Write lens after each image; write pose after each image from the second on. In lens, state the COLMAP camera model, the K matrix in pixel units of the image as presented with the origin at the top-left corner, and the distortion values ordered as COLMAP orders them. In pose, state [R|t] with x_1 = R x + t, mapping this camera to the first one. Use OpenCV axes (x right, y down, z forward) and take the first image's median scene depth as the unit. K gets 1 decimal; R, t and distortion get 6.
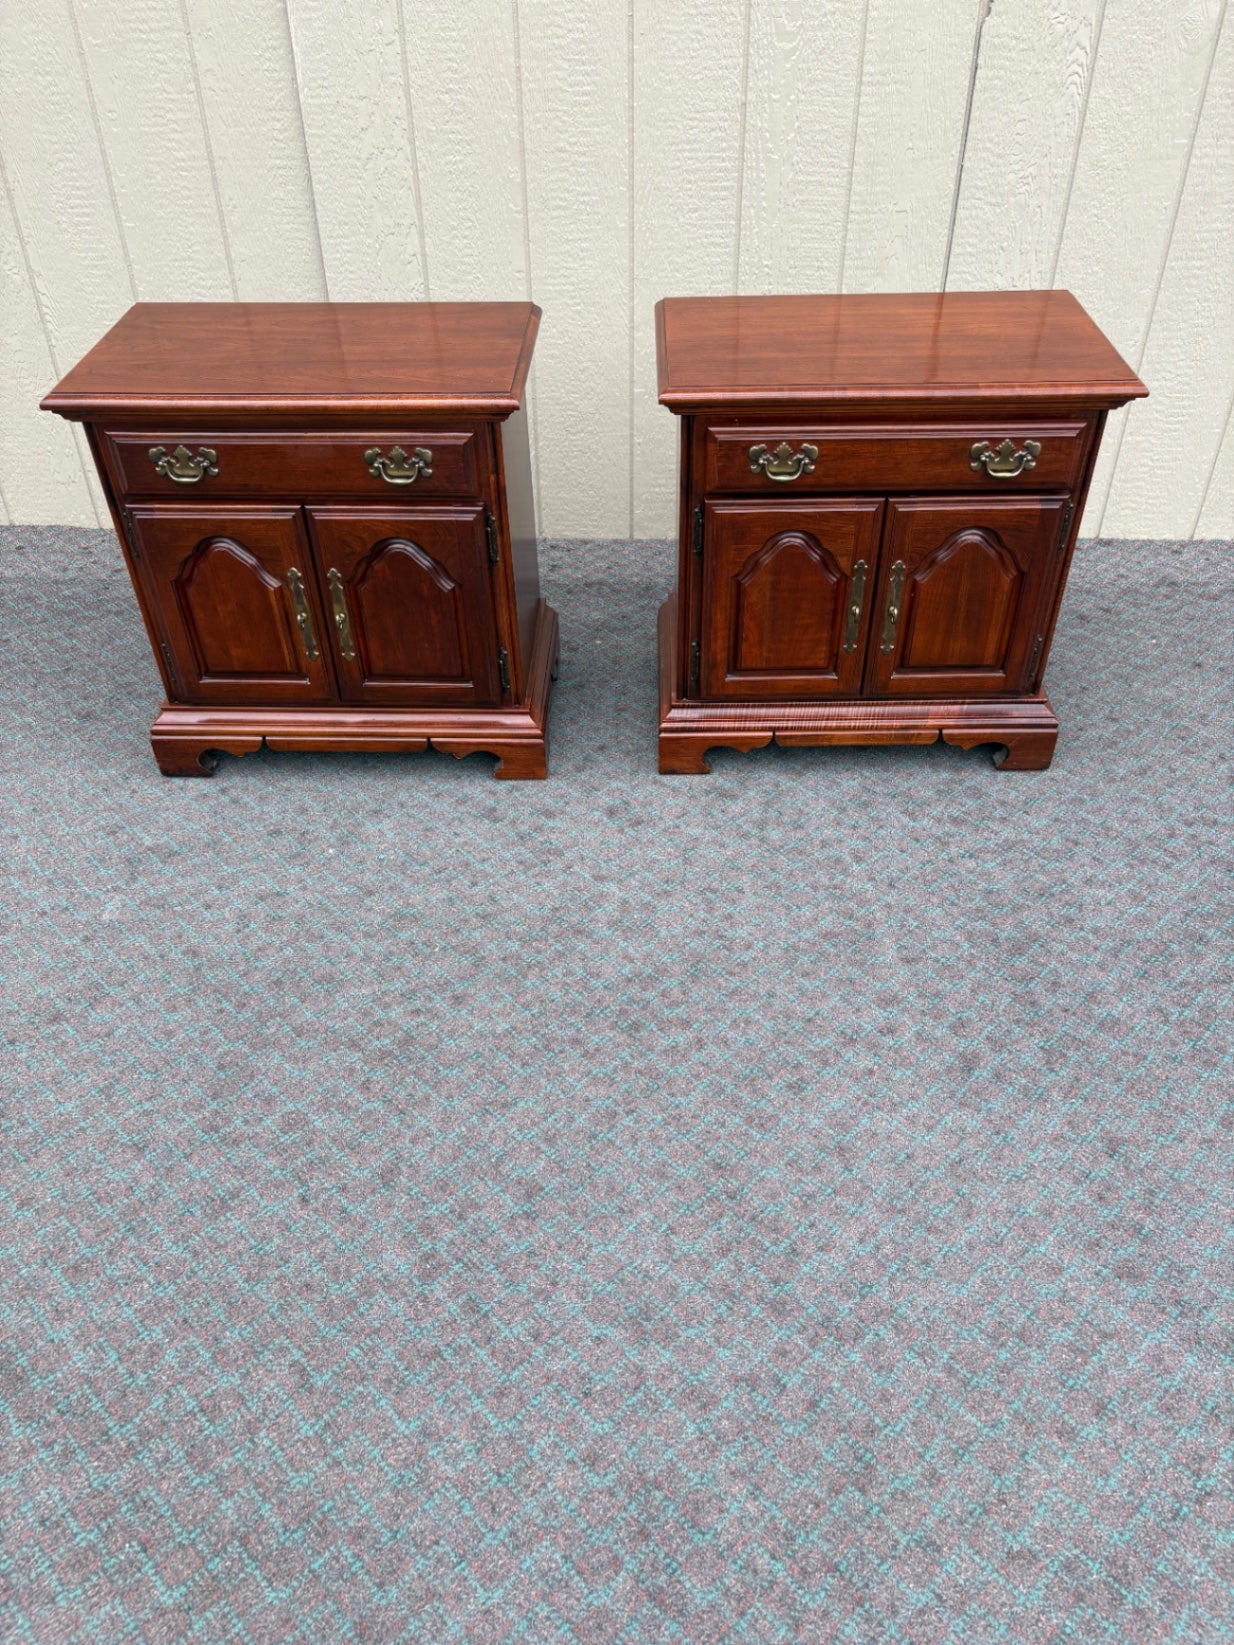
lens RADIAL K [[1249.5, 0, 620.5], [0, 1249.5, 844.2], [0, 0, 1]] dist [0.032441, -0.038747]
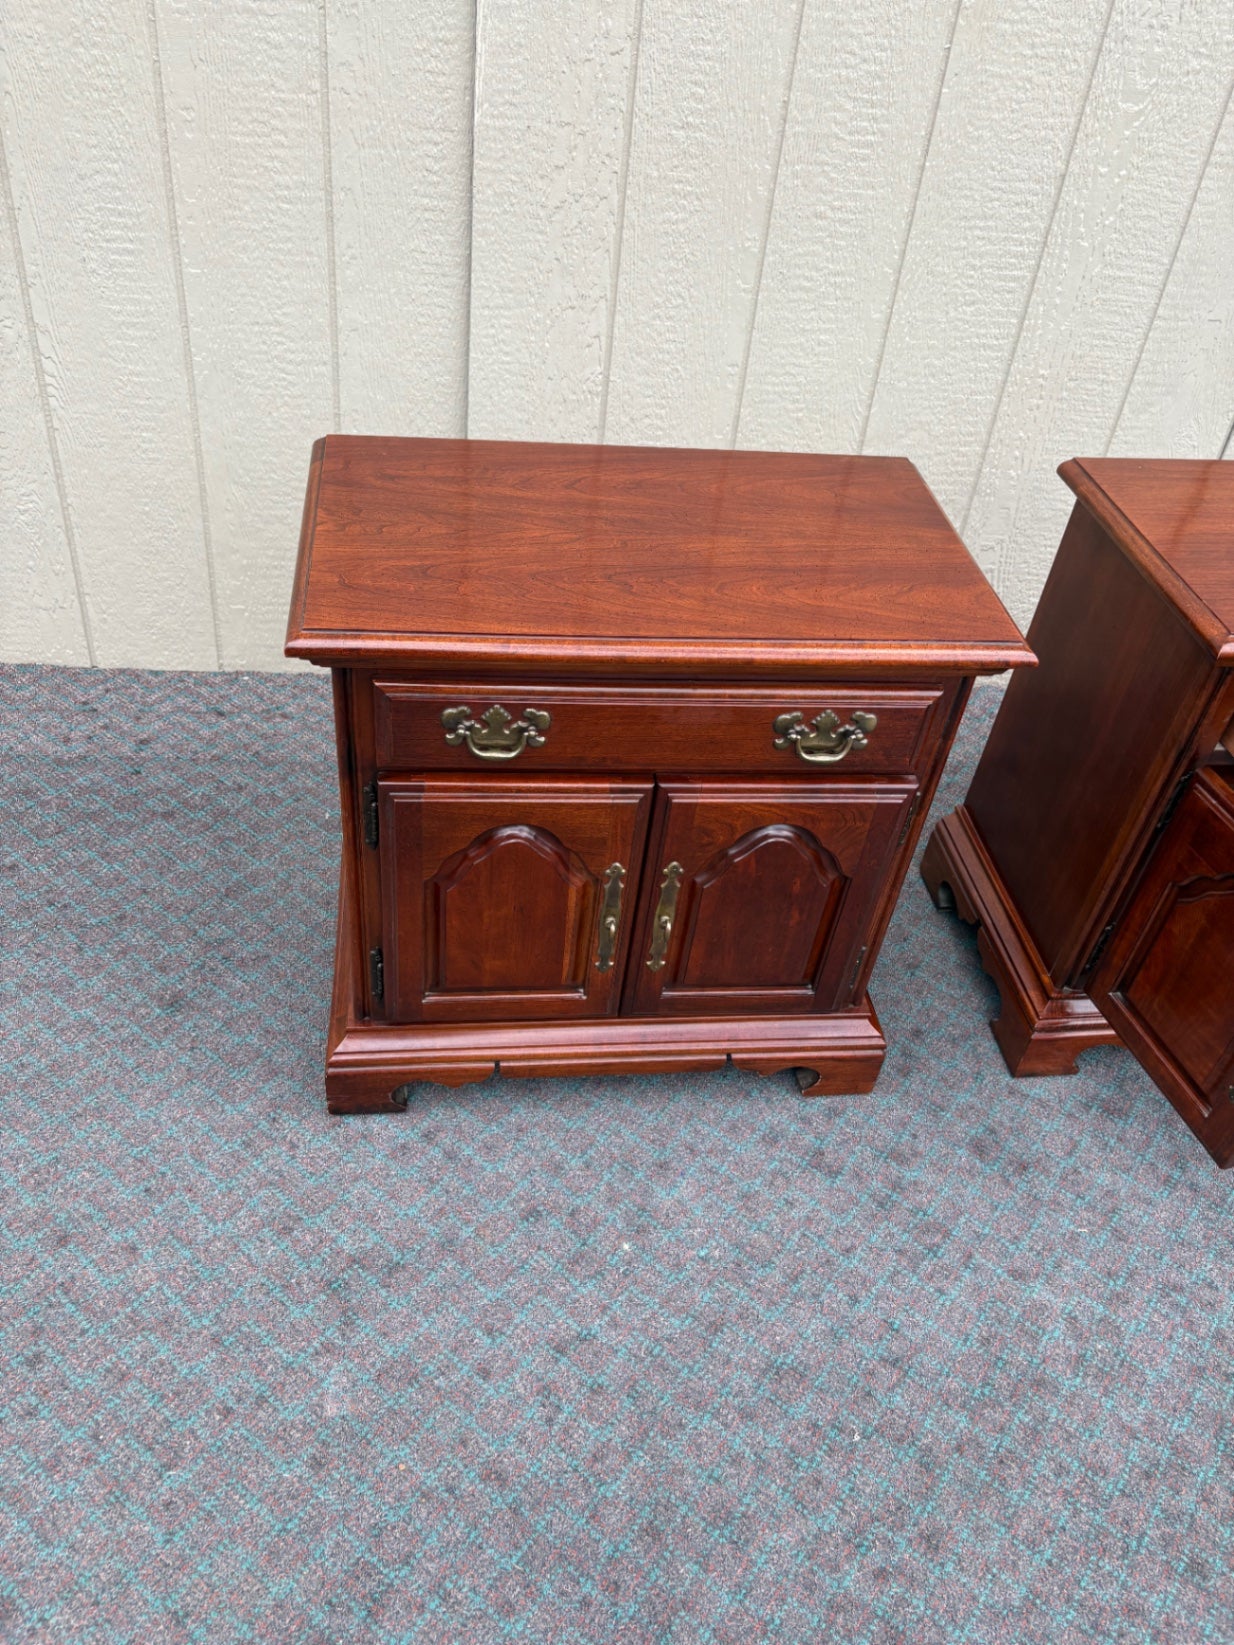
lens RADIAL K [[1249.5, 0, 614.0], [0, 1249.5, 844.1], [0, 0, 1]] dist [0.032441, -0.038747]
pose [[0.983458, -0.016371, 0.180397, -0.346901], [0.012450, 0.999661, 0.022847, -0.223607], [-0.180710, -0.020224, 0.983329, 0.317933]]
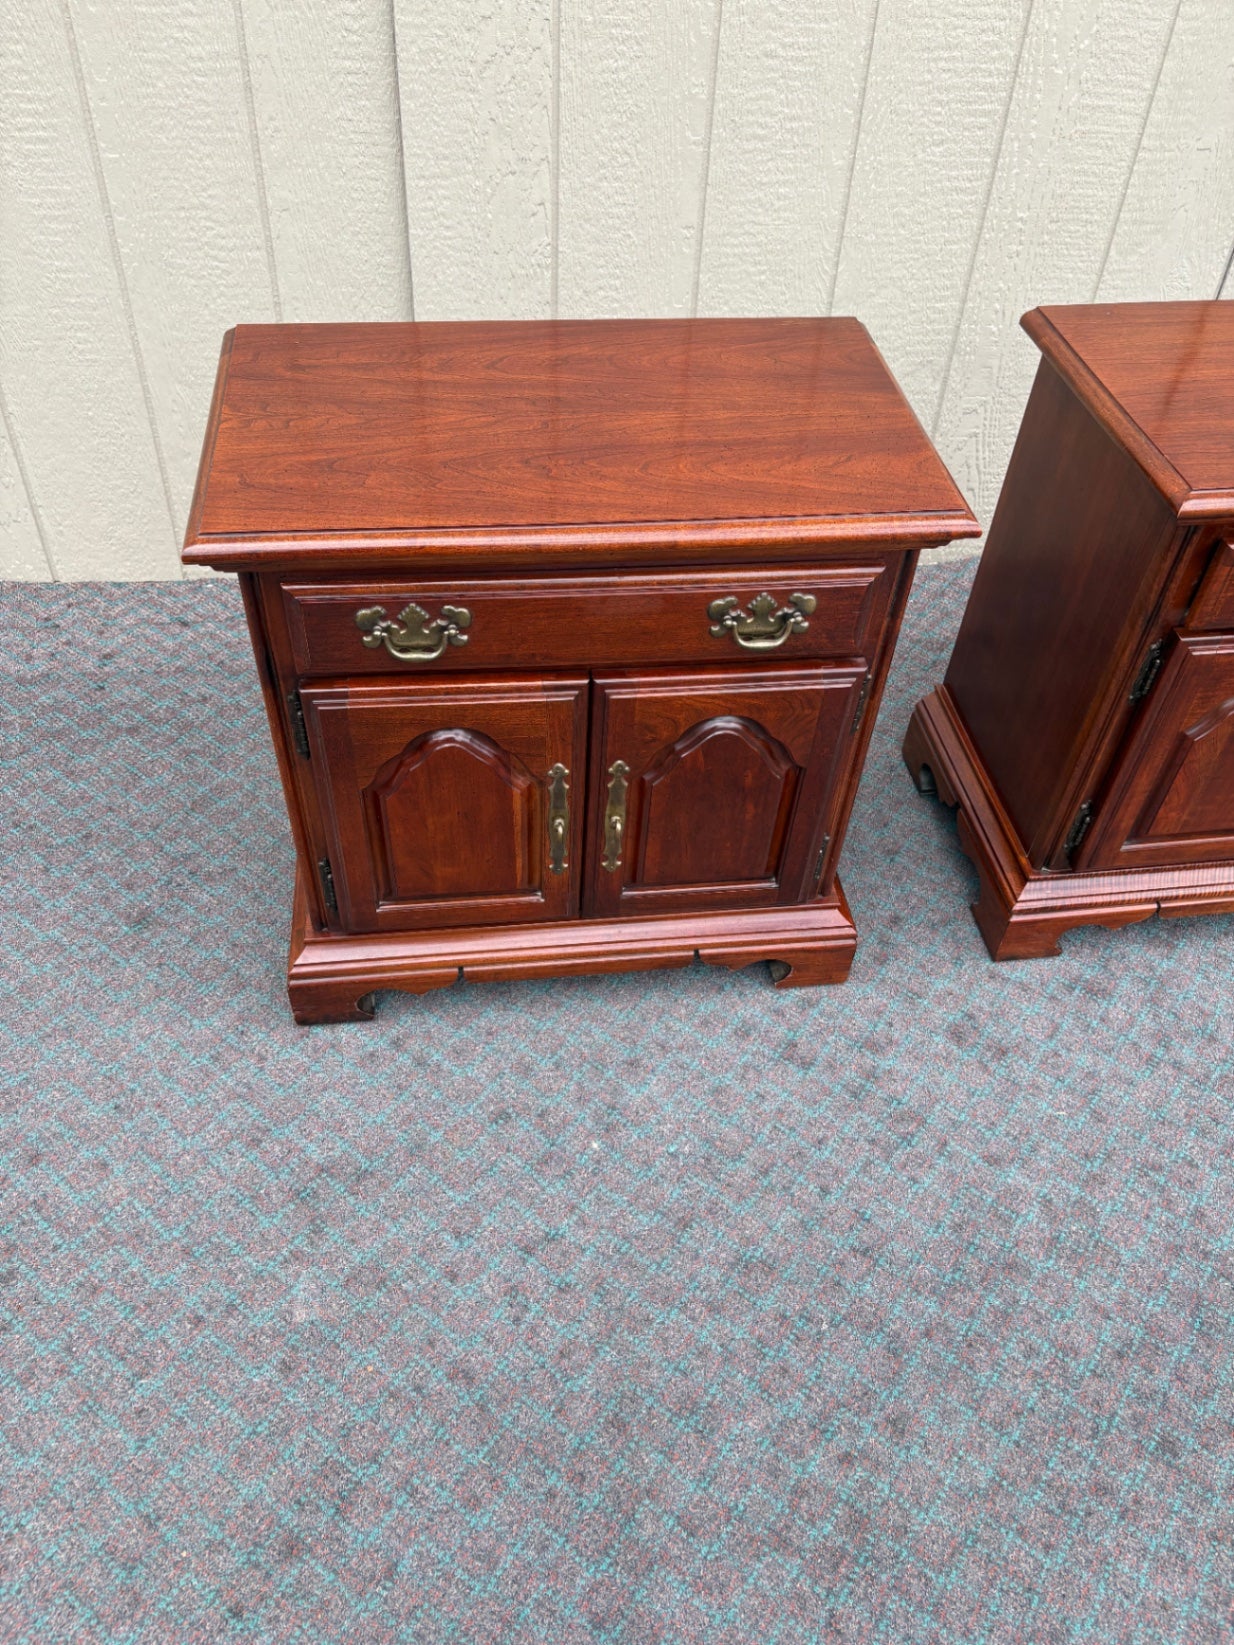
lens RADIAL K [[1249.5, 0, 612.8], [0, 1249.5, 832.4], [0, 0, 1]] dist [0.032441, -0.038747]
pose [[0.986503, -0.071771, 0.147176, -0.300420], [0.057445, 0.993390, 0.099384, -0.224848], [-0.153336, -0.089588, 0.984105, 0.327929]]
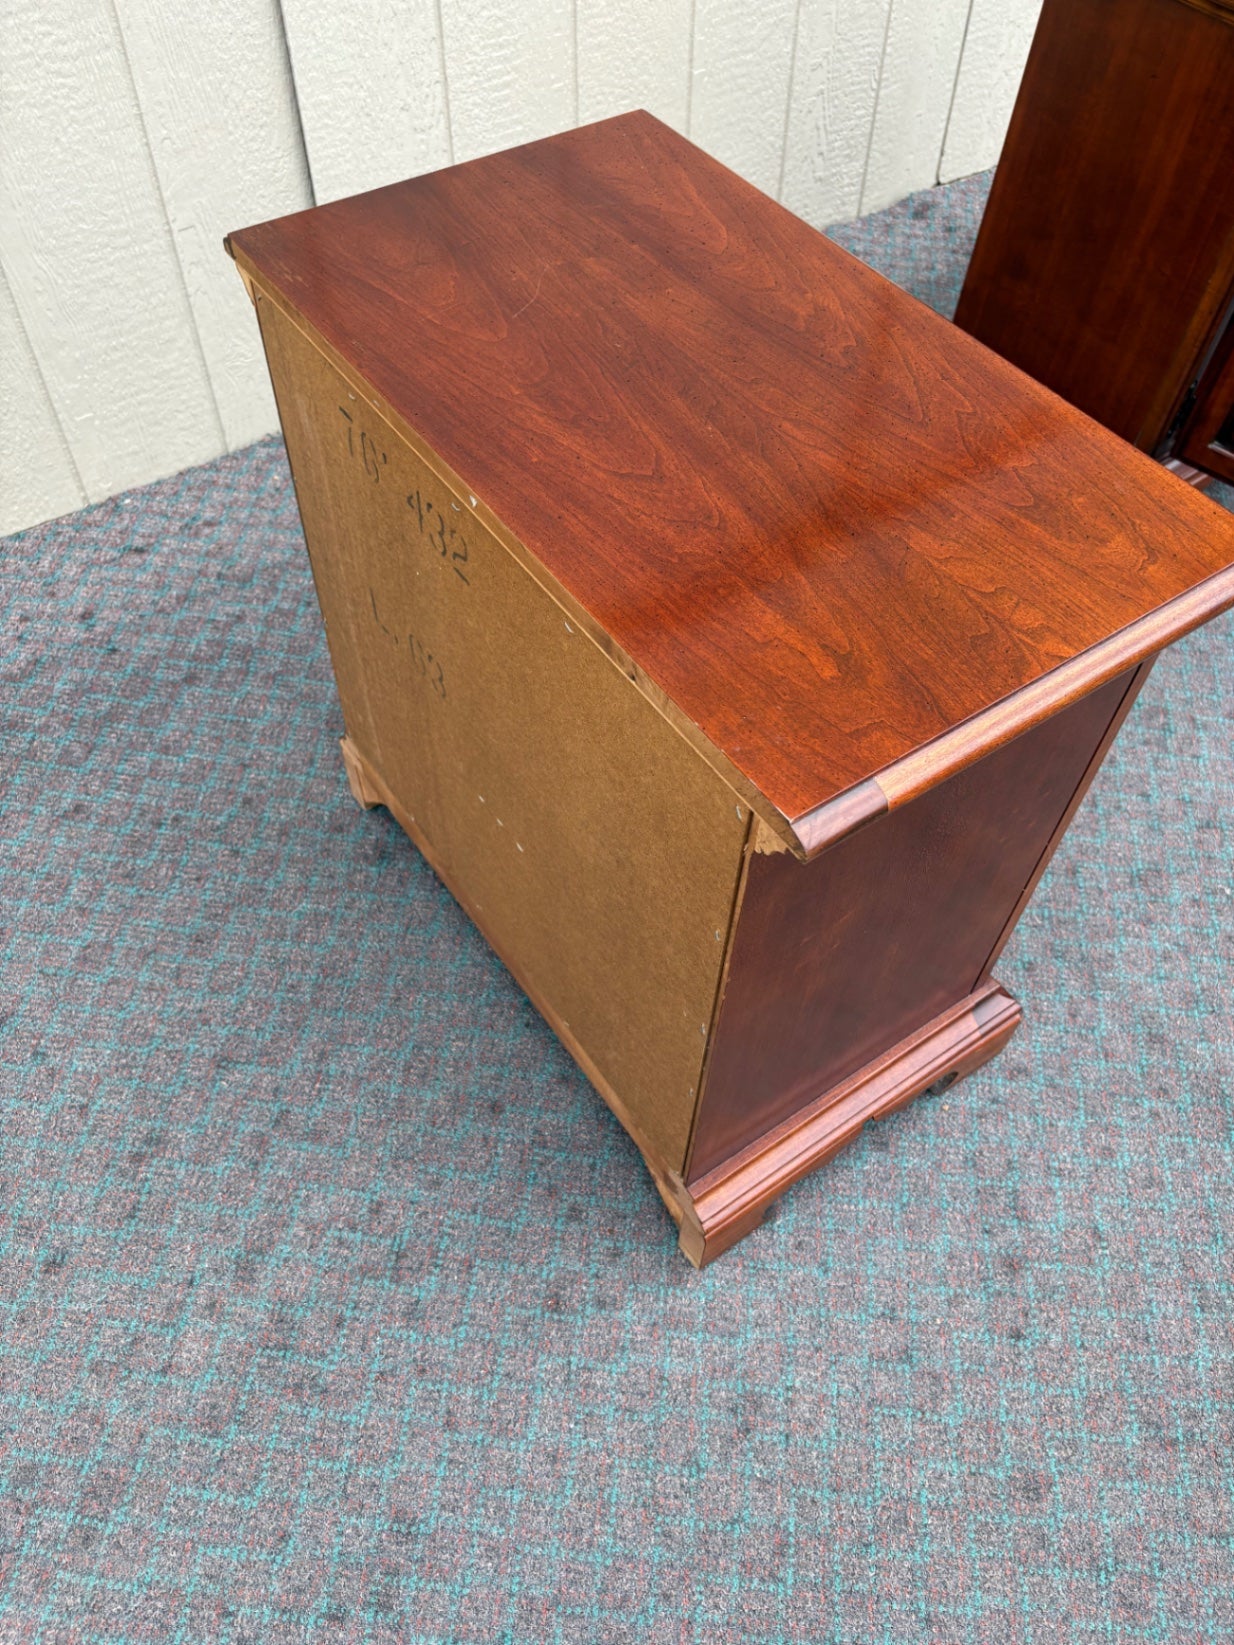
lens RADIAL K [[1249.5, 0, 617.3], [0, 1249.5, 847.0], [0, 0, 1]] dist [0.032441, -0.038747]
pose [[0.775314, -0.483996, 0.405754, -0.646809], [0.371660, 0.869067, 0.326483, -0.289570], [-0.510644, -0.102324, 0.853682, 0.473422]]
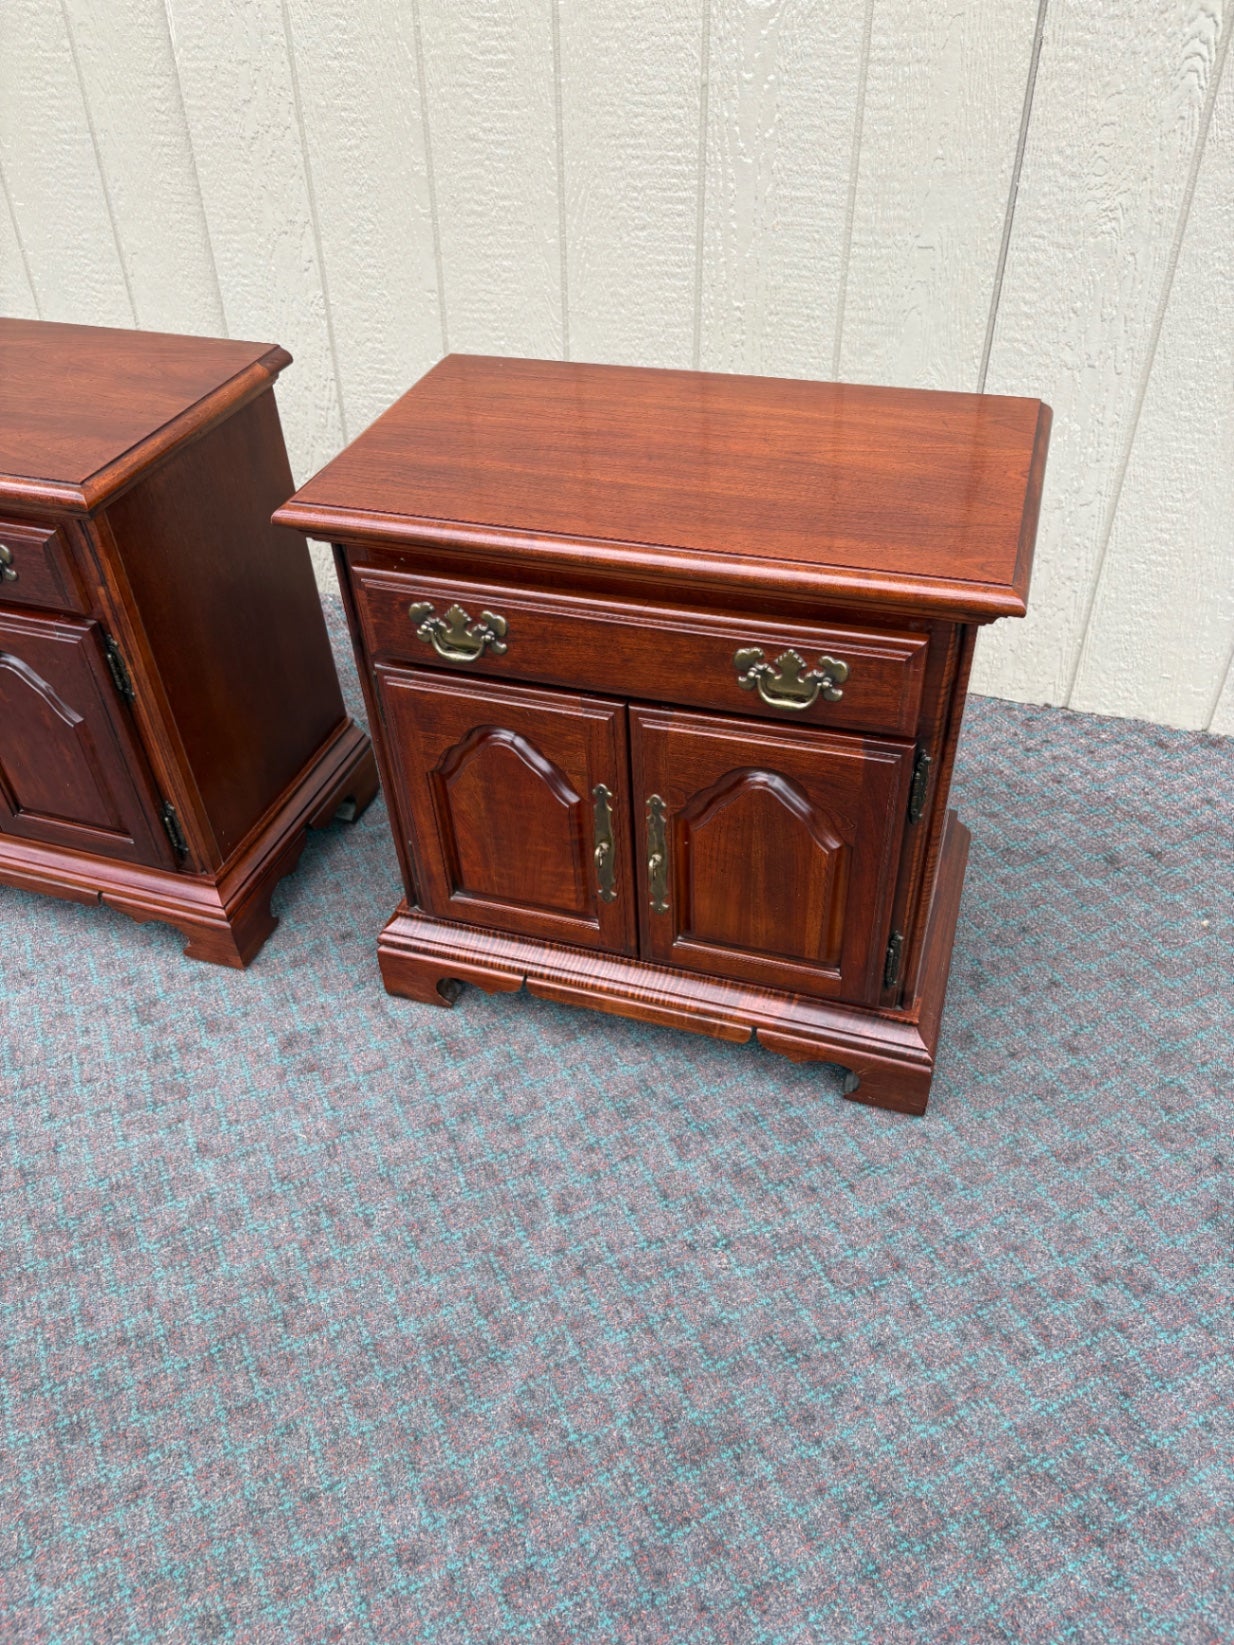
lens RADIAL K [[1249.5, 0, 603.2], [0, 1249.5, 829.5], [0, 0, 1]] dist [0.032441, -0.038747]
pose [[0.952990, 0.178211, -0.245055, 0.323431], [-0.177336, 0.983812, 0.025819, -0.199011], [0.245689, 0.018852, 0.969165, 0.331808]]
